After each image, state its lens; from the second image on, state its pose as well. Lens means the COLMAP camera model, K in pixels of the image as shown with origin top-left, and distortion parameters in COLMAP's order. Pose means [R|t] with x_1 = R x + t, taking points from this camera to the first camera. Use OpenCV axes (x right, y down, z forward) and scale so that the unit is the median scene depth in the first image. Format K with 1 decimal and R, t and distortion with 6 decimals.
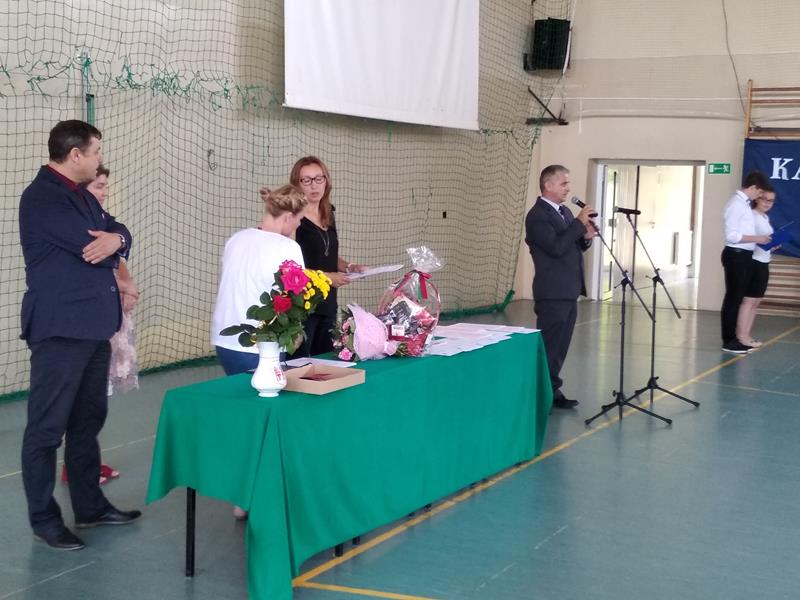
lens RADIAL K [[1155.5, 0, 397.5], [0, 1155.5, 299.0], [0, 0, 1]] dist [0.166316, -0.596744]
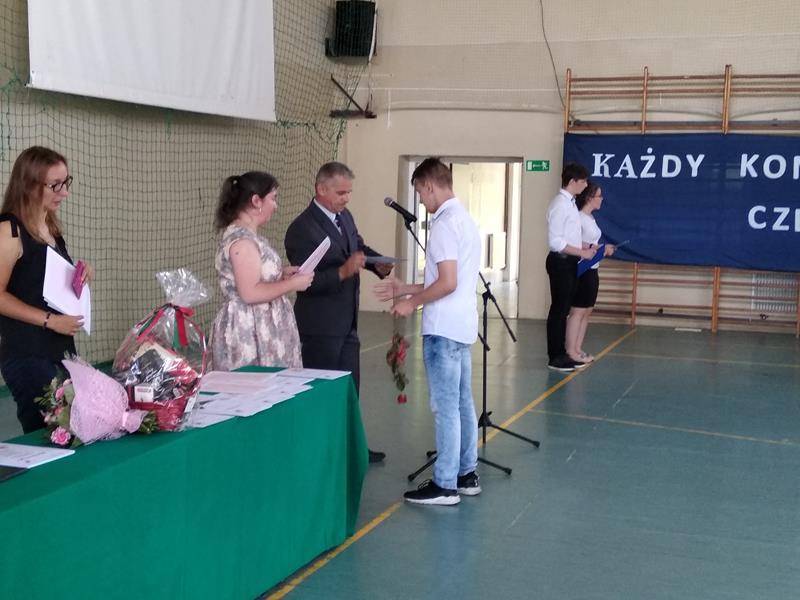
lens RADIAL K [[1155.5, 0, 397.5], [0, 1155.5, 299.0], [0, 0, 1]] dist [0.166316, -0.596744]
pose [[0.986537, -0.022552, 0.161974, 0.015820], [0.022611, 0.999743, 0.001482, -0.011014], [-0.161966, 0.002200, 0.986794, 0.122272]]
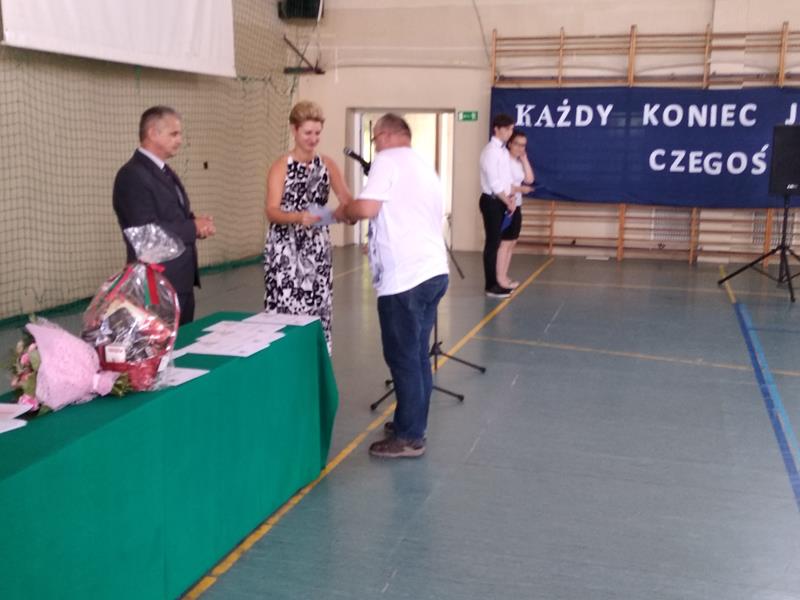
lens RADIAL K [[955.7, 0, 396.7], [0, 955.7, 301.4], [0, 0, 1]] dist [0.121926, -0.308095]
pose [[0.974684, -0.052830, 0.217257, 0.016397], [0.036517, 0.996251, 0.078427, -0.016982], [-0.220586, -0.068508, 0.972959, 0.175047]]
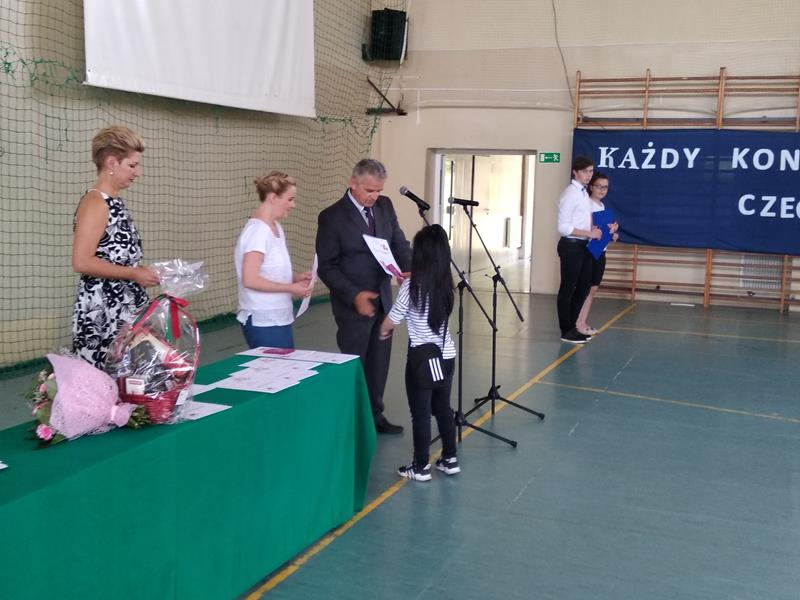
lens RADIAL K [[965.7, 0, 398.2], [0, 965.7, 298.1], [0, 0, 1]] dist [0.120335, -0.318558]
pose [[0.991955, -0.018847, 0.125177, 0.034249], [0.015218, 0.999438, 0.029881, -0.016154], [-0.125670, -0.027736, 0.991684, 0.172811]]
